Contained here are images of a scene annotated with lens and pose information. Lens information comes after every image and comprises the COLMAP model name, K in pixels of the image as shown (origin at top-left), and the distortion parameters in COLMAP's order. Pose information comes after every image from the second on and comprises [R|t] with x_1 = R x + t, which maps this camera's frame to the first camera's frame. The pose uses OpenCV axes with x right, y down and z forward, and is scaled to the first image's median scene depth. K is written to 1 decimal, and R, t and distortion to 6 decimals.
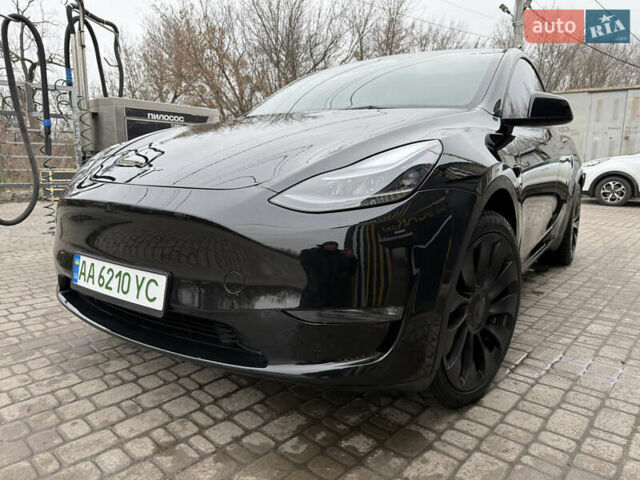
lens RADIAL K [[442.9, 0, 320.0], [0, 442.9, 240.0], [0, 0, 1]] dist [0.051390, -0.058575]
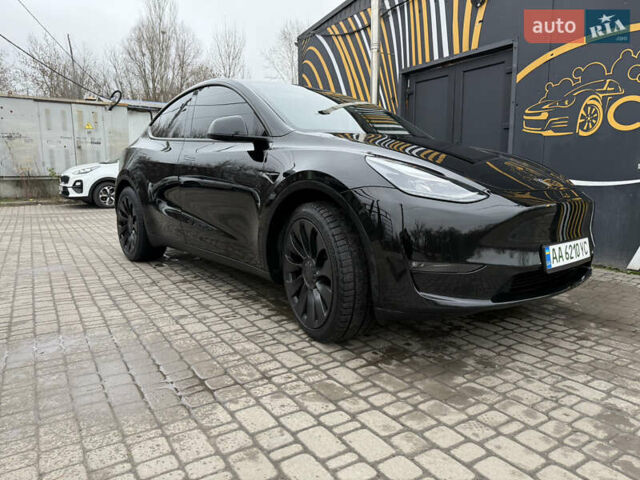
lens RADIAL K [[442.9, 0, 320.0], [0, 442.9, 240.0], [0, 0, 1]] dist [0.051390, -0.058575]
pose [[0.271081, -0.158735, 0.949378, -1.772790], [0.171375, 0.978509, 0.114672, -0.225599], [-0.947178, 0.131614, 0.292458, 1.126723]]
